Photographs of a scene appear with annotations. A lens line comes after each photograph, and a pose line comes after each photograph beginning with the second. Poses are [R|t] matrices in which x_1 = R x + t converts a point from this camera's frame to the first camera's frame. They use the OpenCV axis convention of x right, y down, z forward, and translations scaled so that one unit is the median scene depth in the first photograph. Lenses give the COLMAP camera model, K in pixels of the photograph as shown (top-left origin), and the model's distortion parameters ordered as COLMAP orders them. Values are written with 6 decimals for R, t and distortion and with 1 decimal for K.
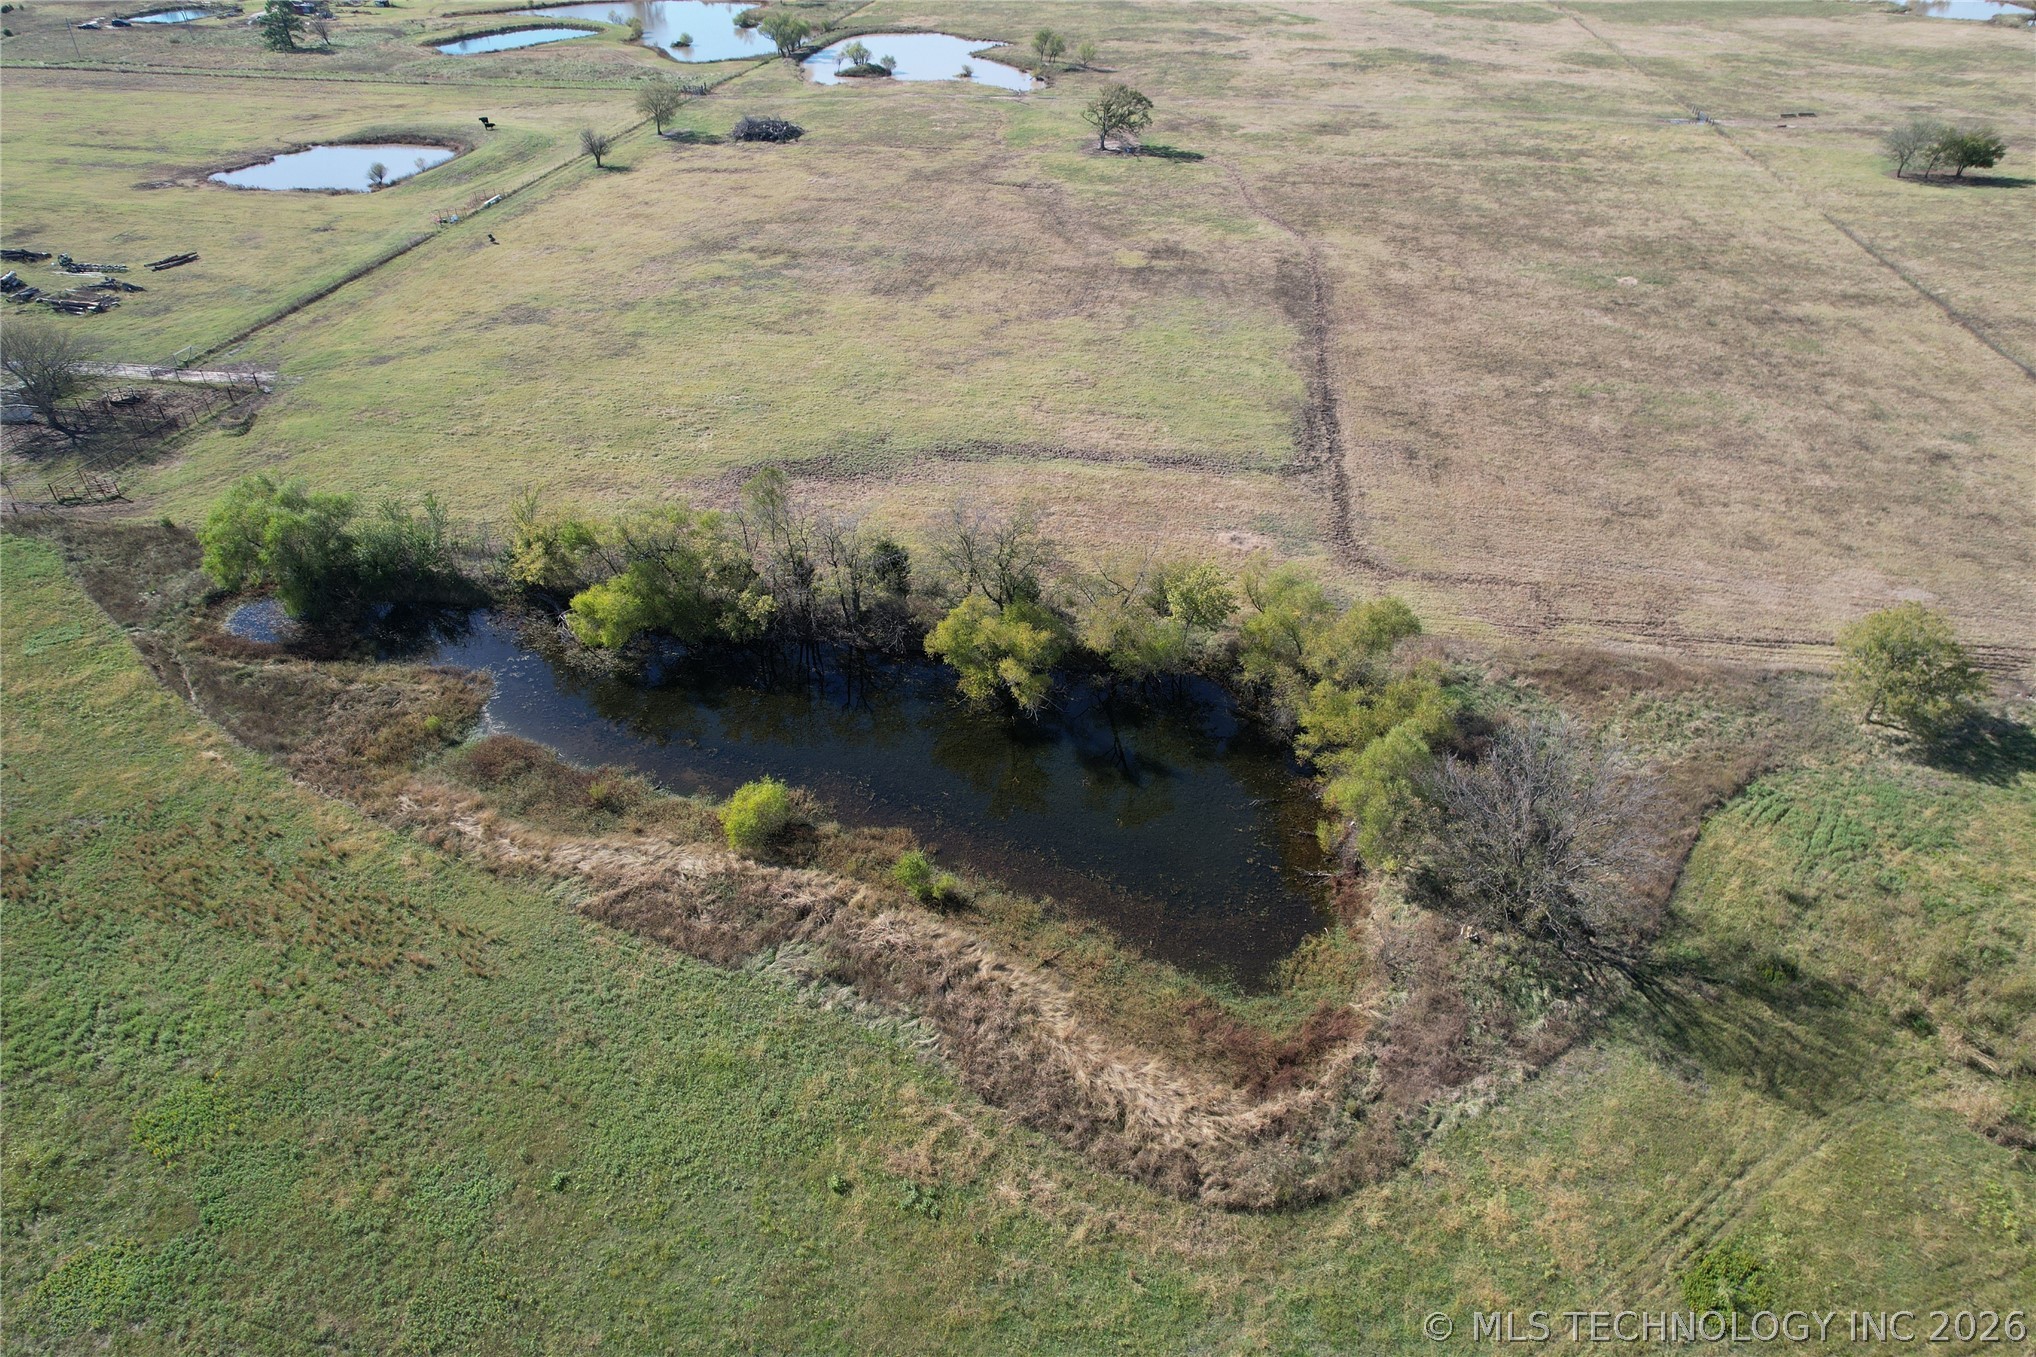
lens RADIAL K [[1284.9, 0, 1028.4], [0, 1284.9, 688.9], [0, 0, 1]] dist [-0.073537, 0.072165]
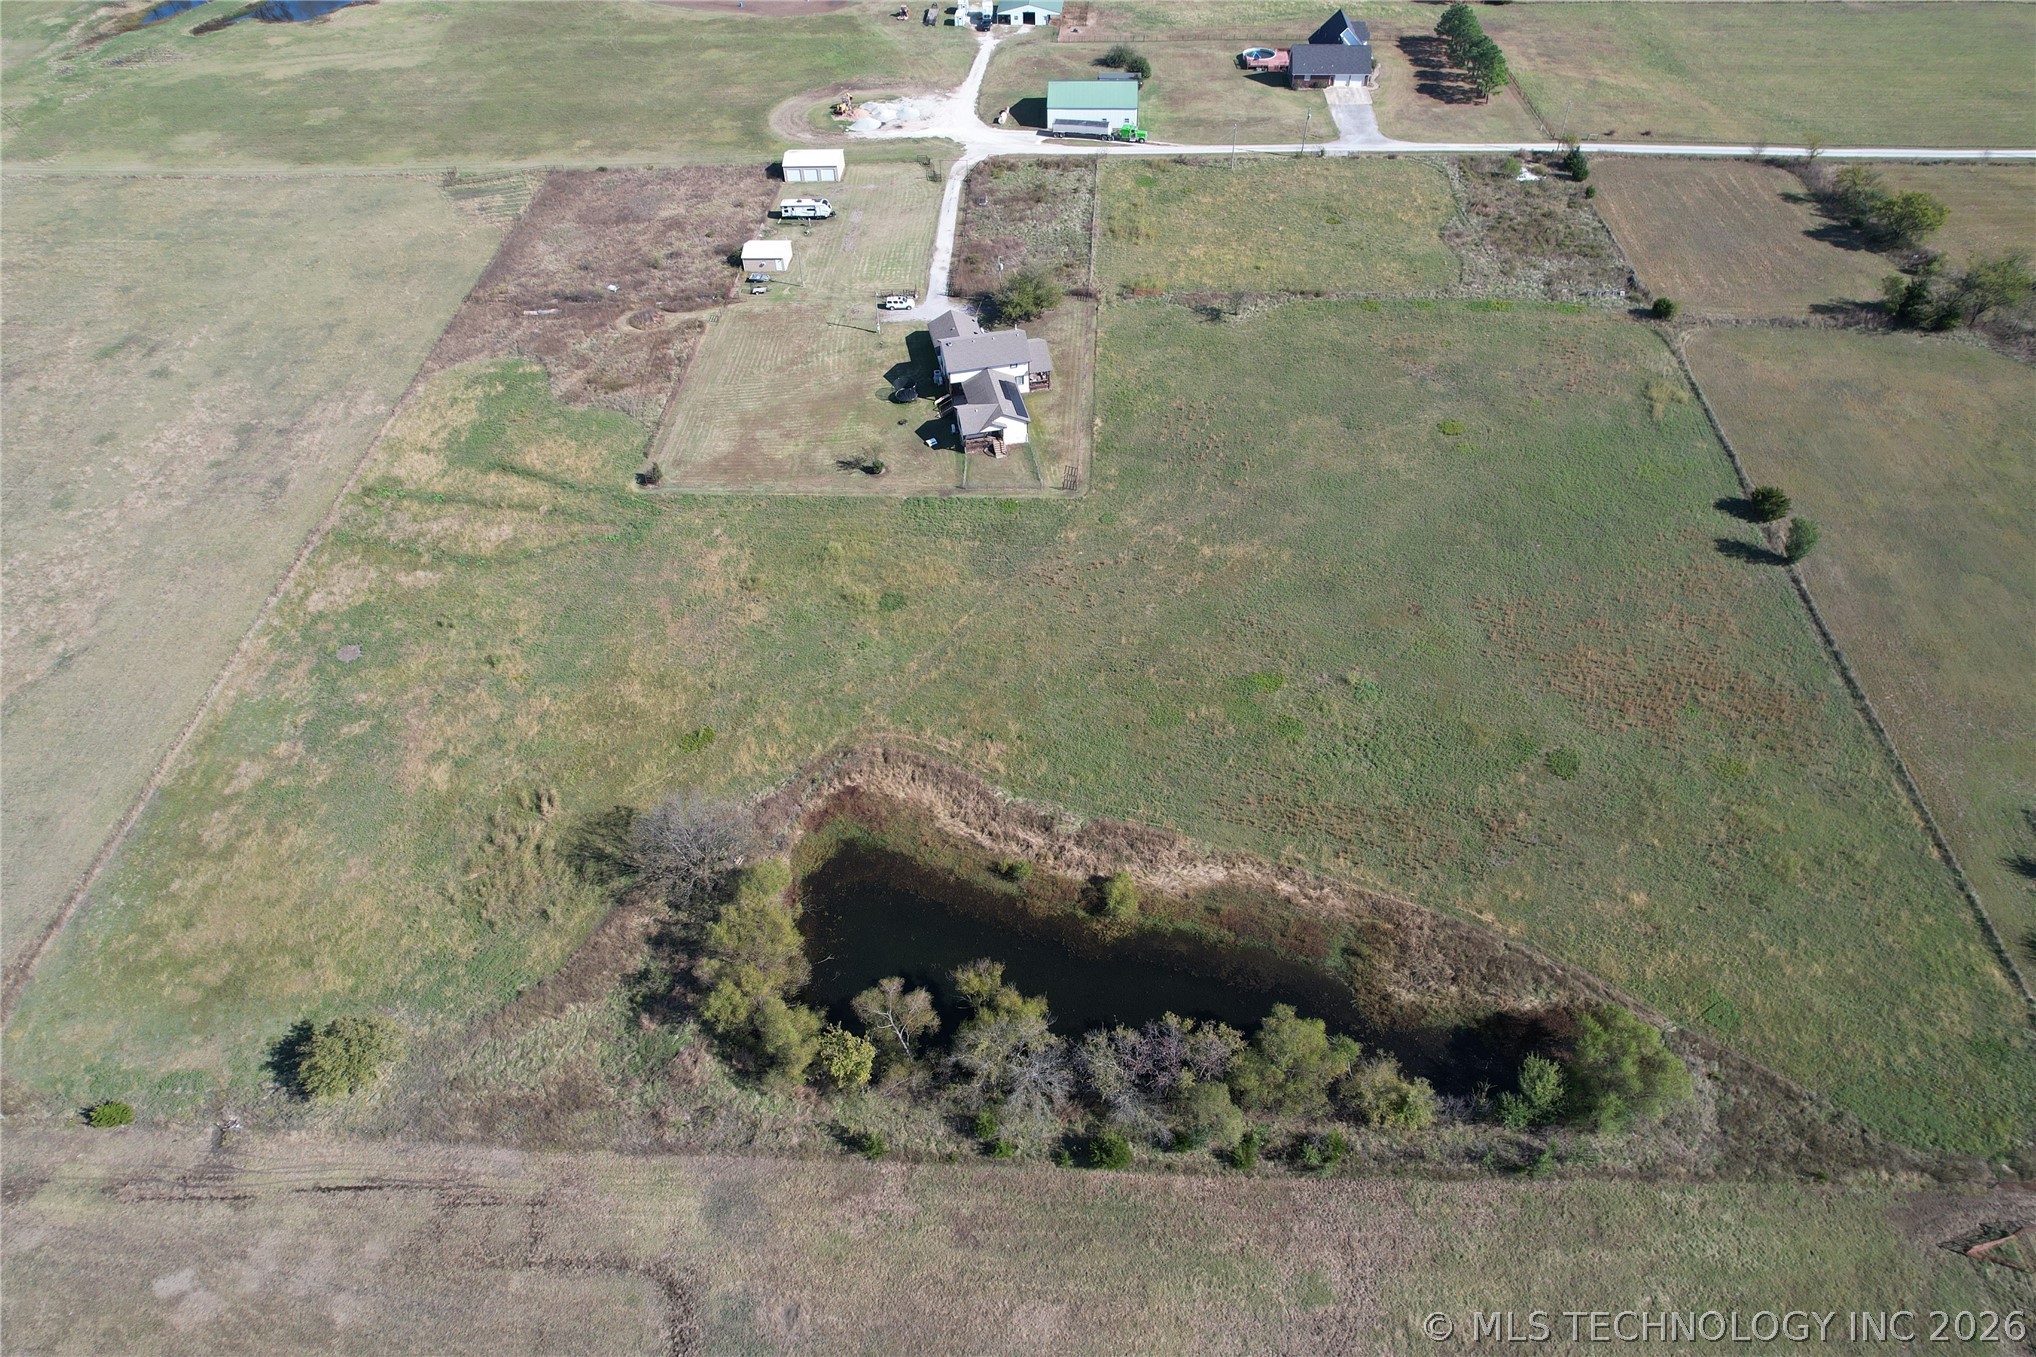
lens RADIAL K [[1284.9, 0, 1028.4], [0, 1284.9, 688.9], [0, 0, 1]] dist [-0.073537, 0.072165]
pose [[-0.993721, 0.091196, -0.064818, -0.000440], [-0.050128, 0.155038, 0.986636, -0.838852], [0.100026, 0.983690, -0.149493, 0.490181]]
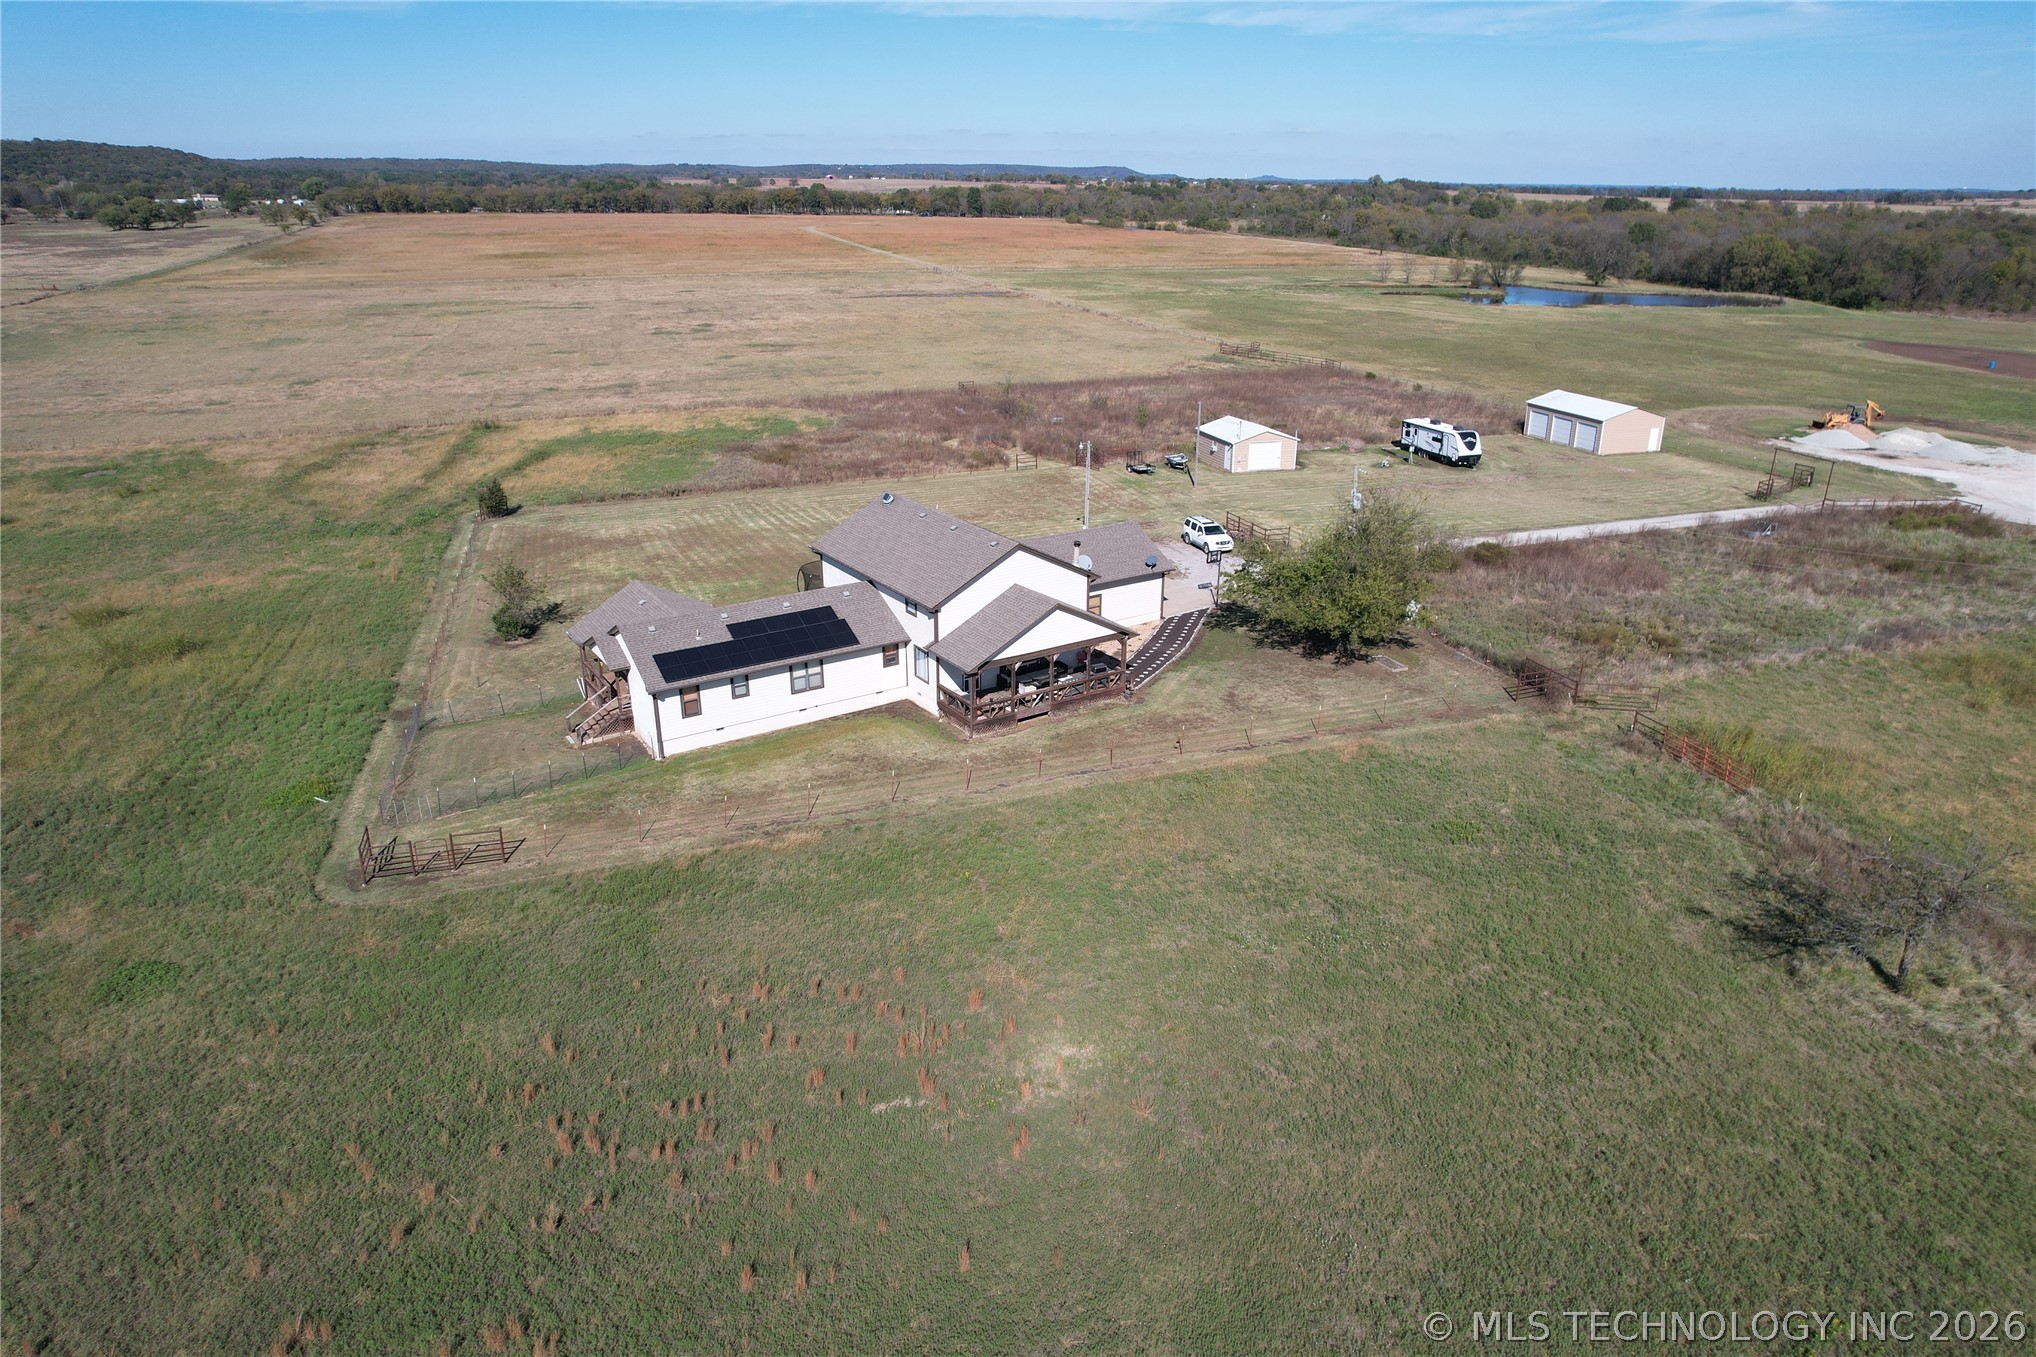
lens RADIAL K [[1296.5, 0, 1027.8], [0, 1296.5, 687.8], [0, 0, 1]] dist [-0.069518, 0.061313]
pose [[-0.466695, -0.333066, 0.819306, -0.466262], [0.512568, 0.653079, 0.557461, 0.194029], [-0.720743, 0.680114, -0.134069, 0.019302]]
